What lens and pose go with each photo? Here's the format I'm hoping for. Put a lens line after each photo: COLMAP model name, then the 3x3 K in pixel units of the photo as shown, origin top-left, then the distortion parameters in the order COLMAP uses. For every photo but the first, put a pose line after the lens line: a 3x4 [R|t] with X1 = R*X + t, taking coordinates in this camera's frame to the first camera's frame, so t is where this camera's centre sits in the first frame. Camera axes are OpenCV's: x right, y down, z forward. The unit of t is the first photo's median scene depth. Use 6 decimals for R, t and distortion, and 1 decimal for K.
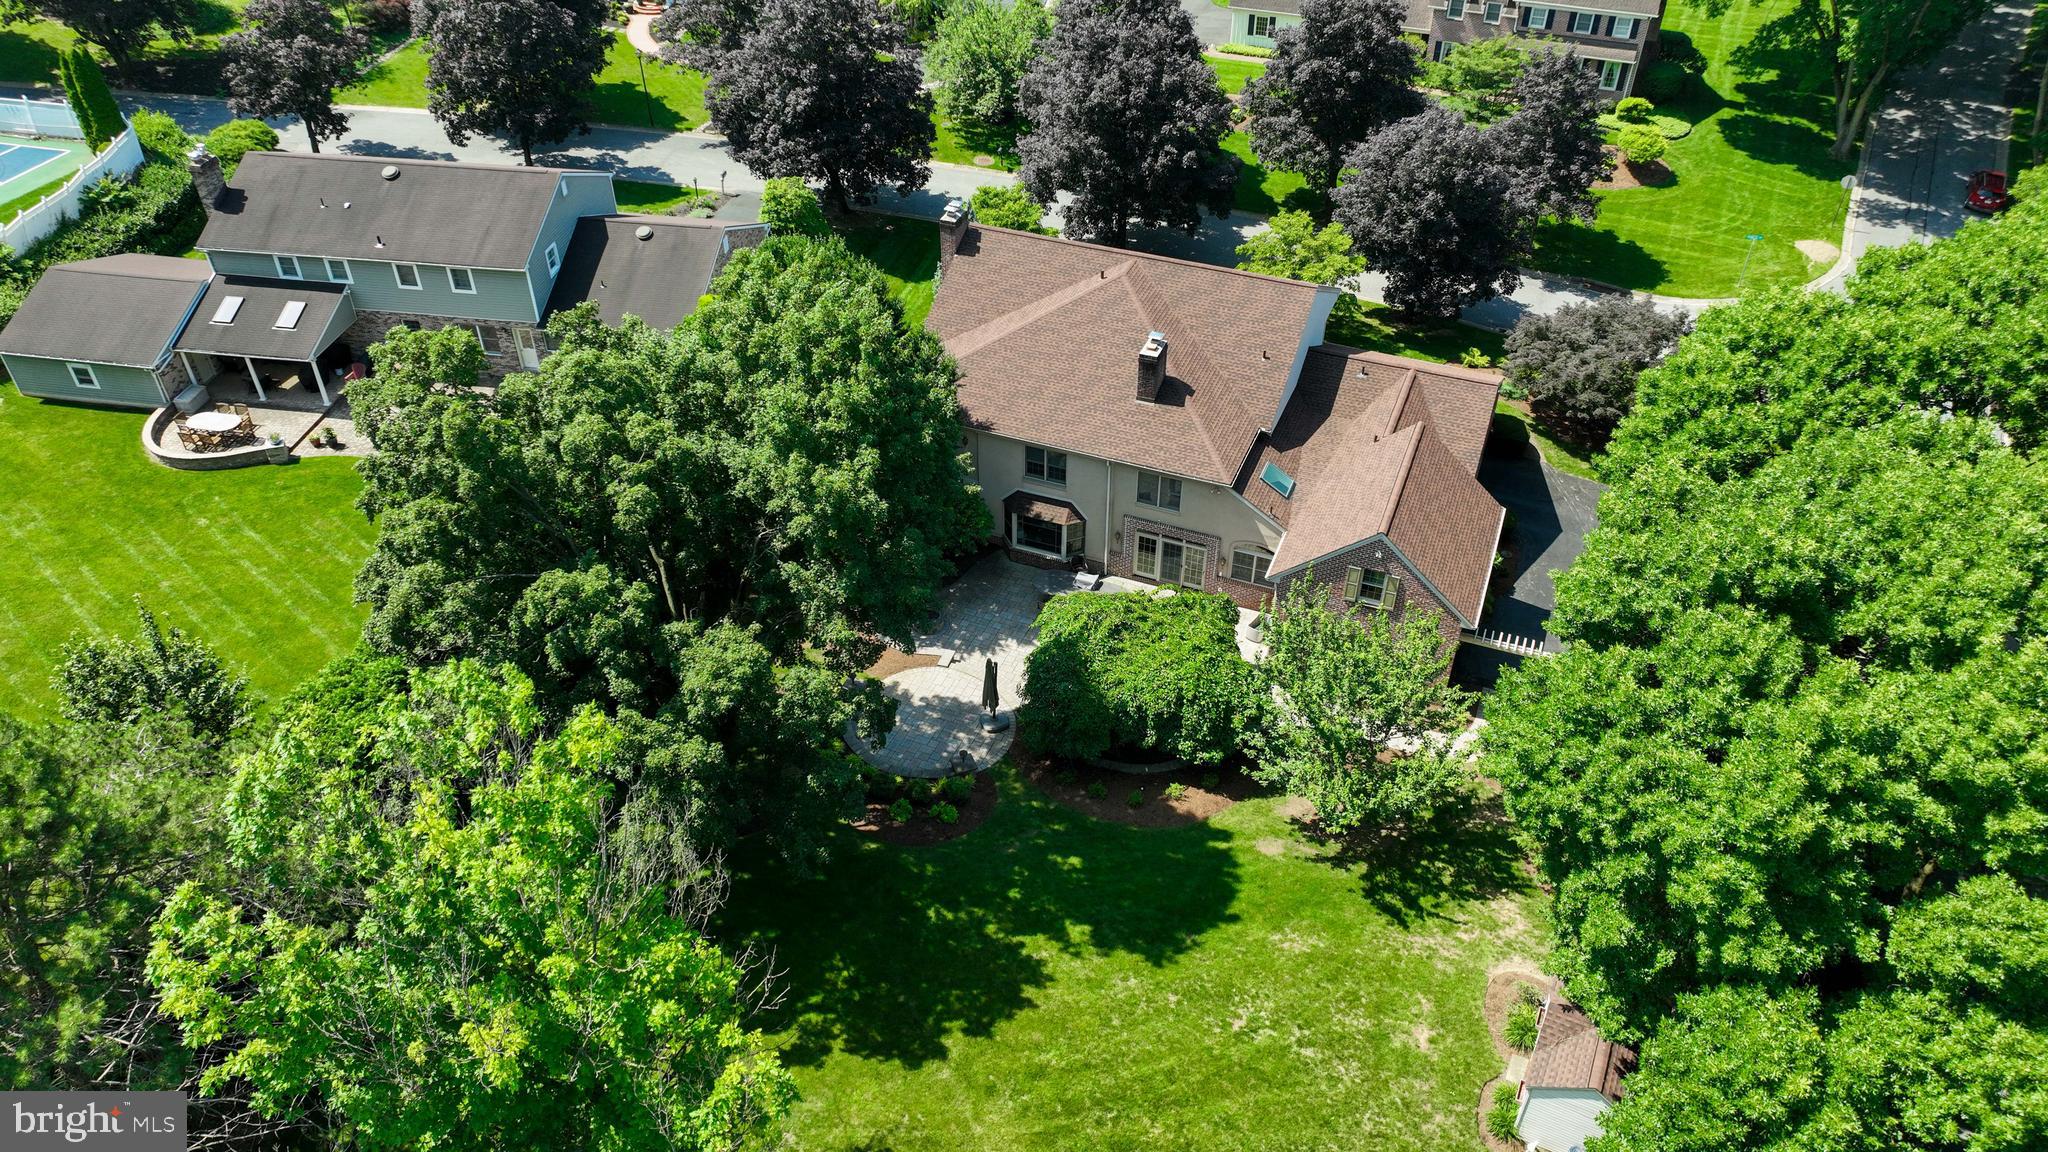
lens RADIAL K [[1430.9, 0, 1024.0], [0, 1430.9, 576.0], [0, 0, 1]] dist [0.003698, 0.002792]
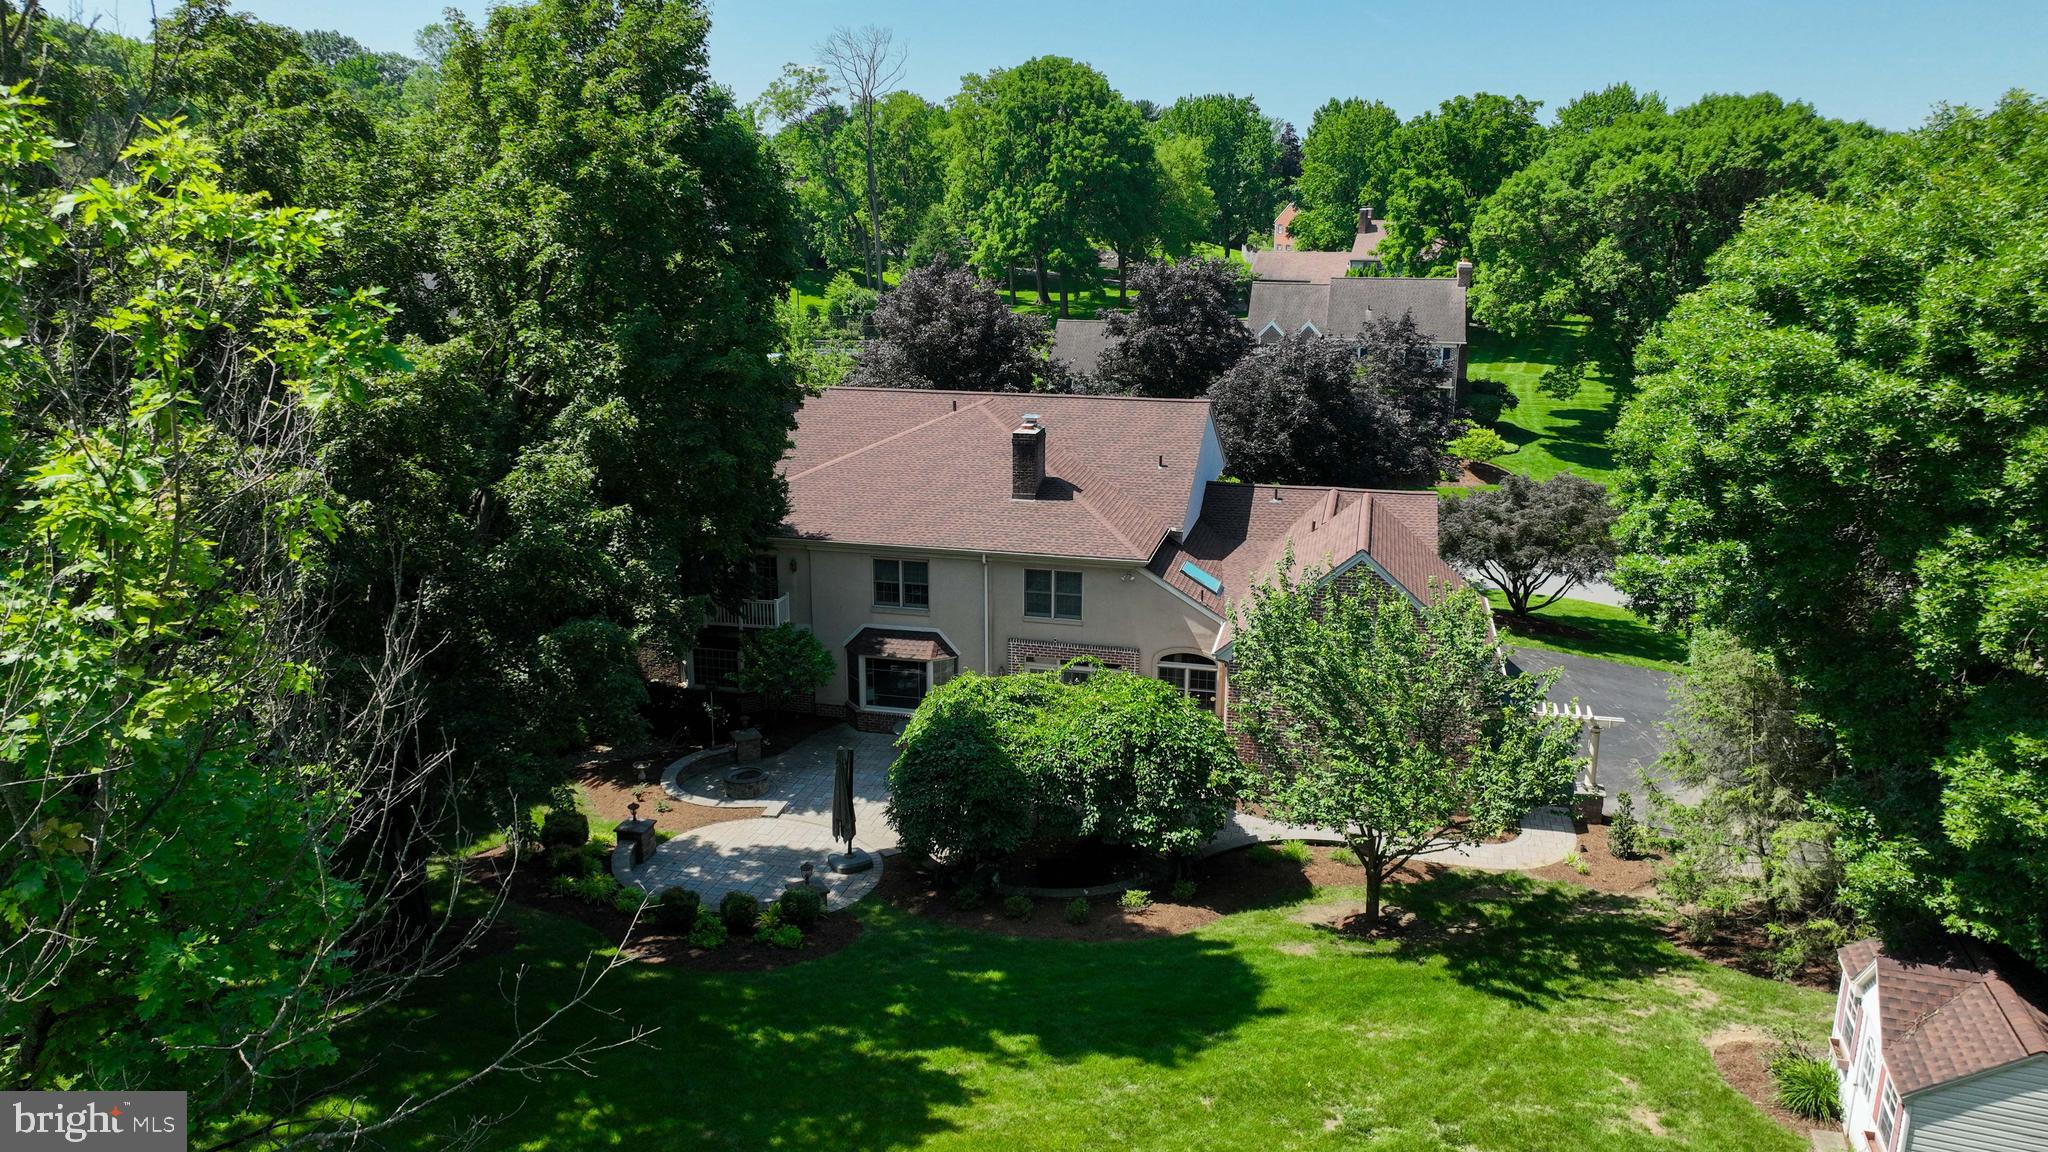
lens RADIAL K [[1430.9, 0, 1024.0], [0, 1430.9, 576.0], [0, 0, 1]] dist [0.003698, 0.002792]
pose [[0.990384, -0.035665, 0.133672, -0.024512], [0.084481, 0.921046, -0.380181, 0.245487], [-0.109559, 0.387818, 0.915202, 0.331342]]
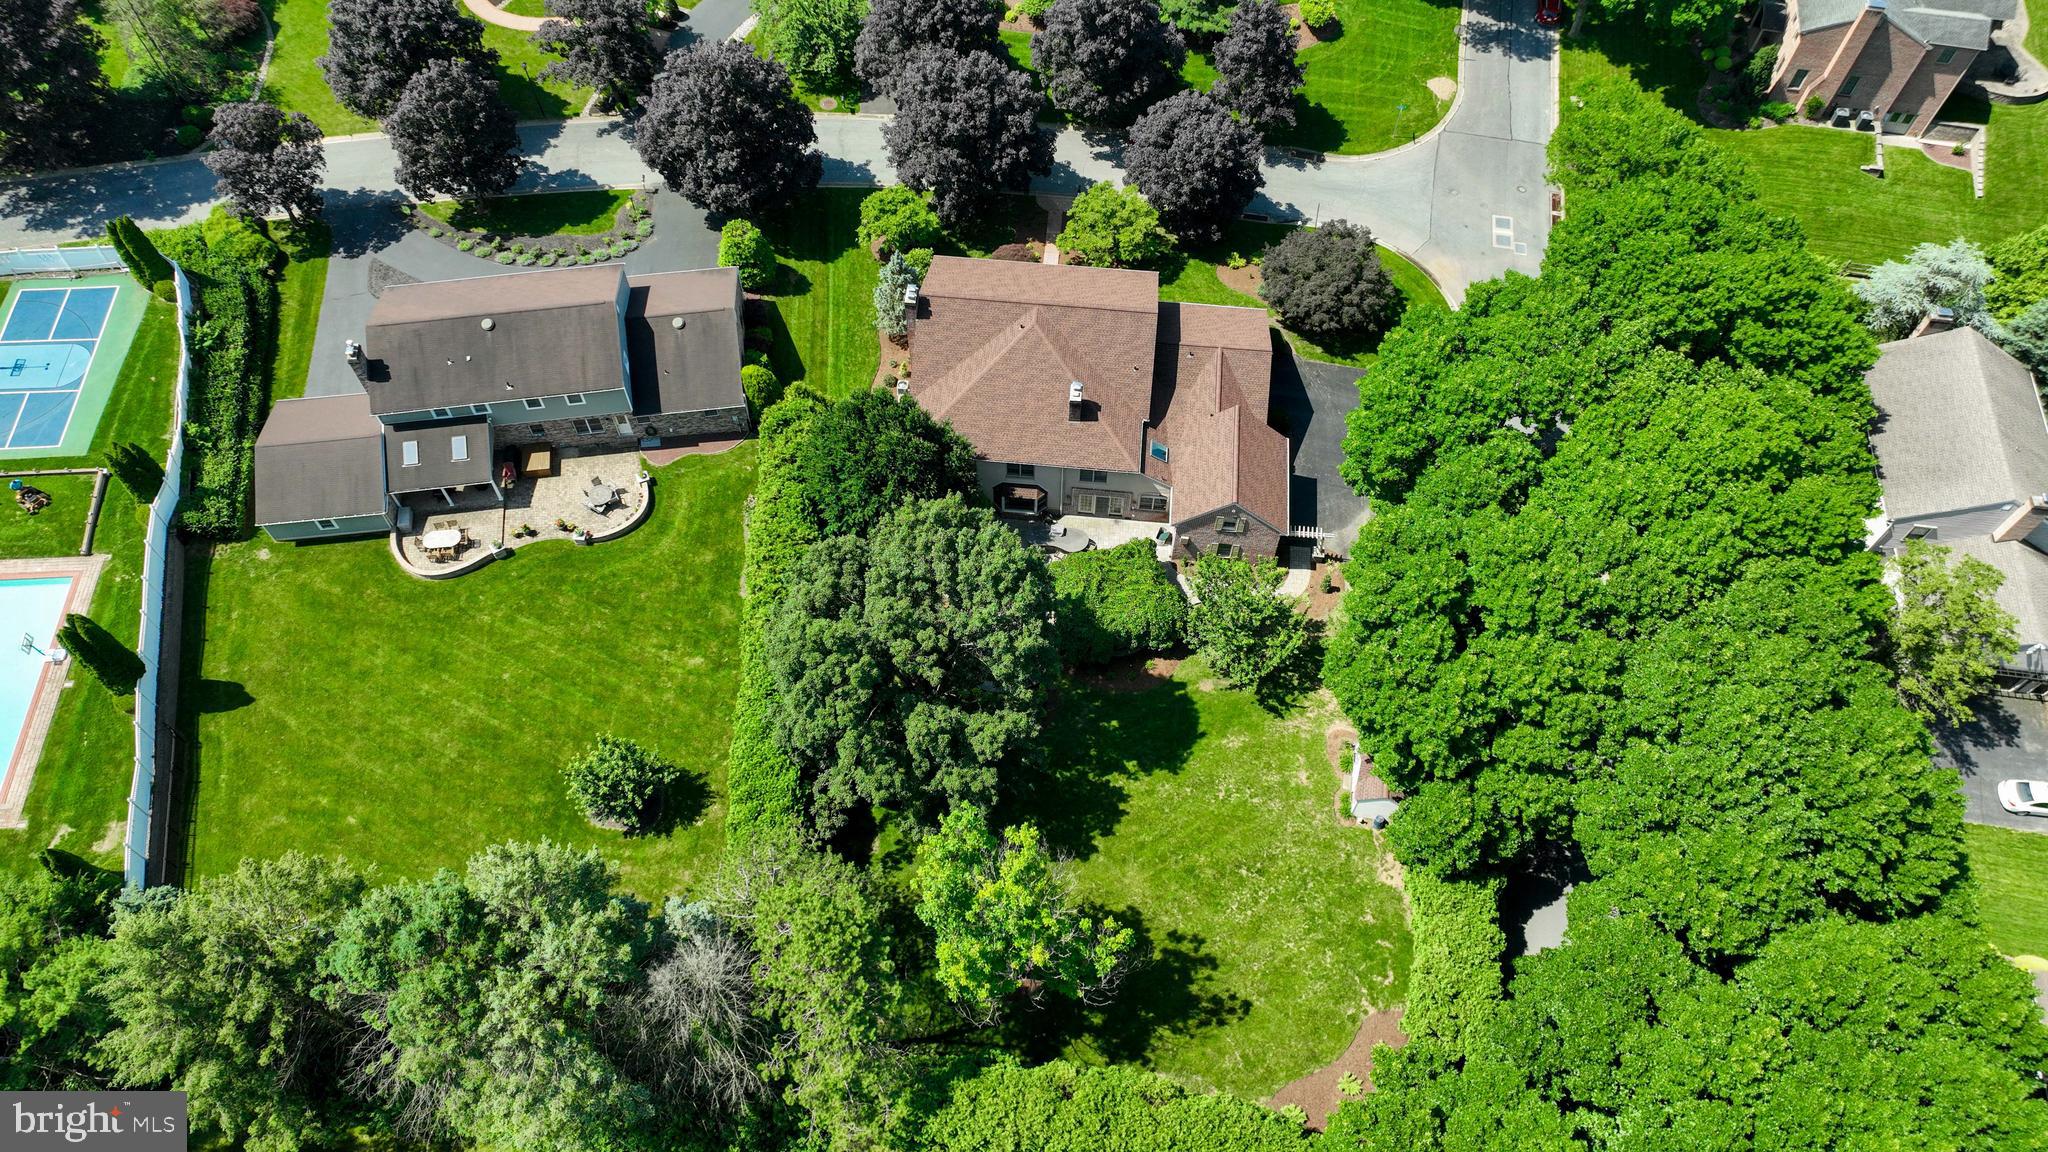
lens RADIAL K [[1430.9, 0, 1024.0], [0, 1430.9, 576.0], [0, 0, 1]] dist [0.003698, 0.002792]
pose [[0.958608, -0.238768, 0.155114, -0.291931], [0.172861, 0.920927, 0.349303, -0.593861], [-0.226251, -0.308032, 0.924082, -0.600894]]
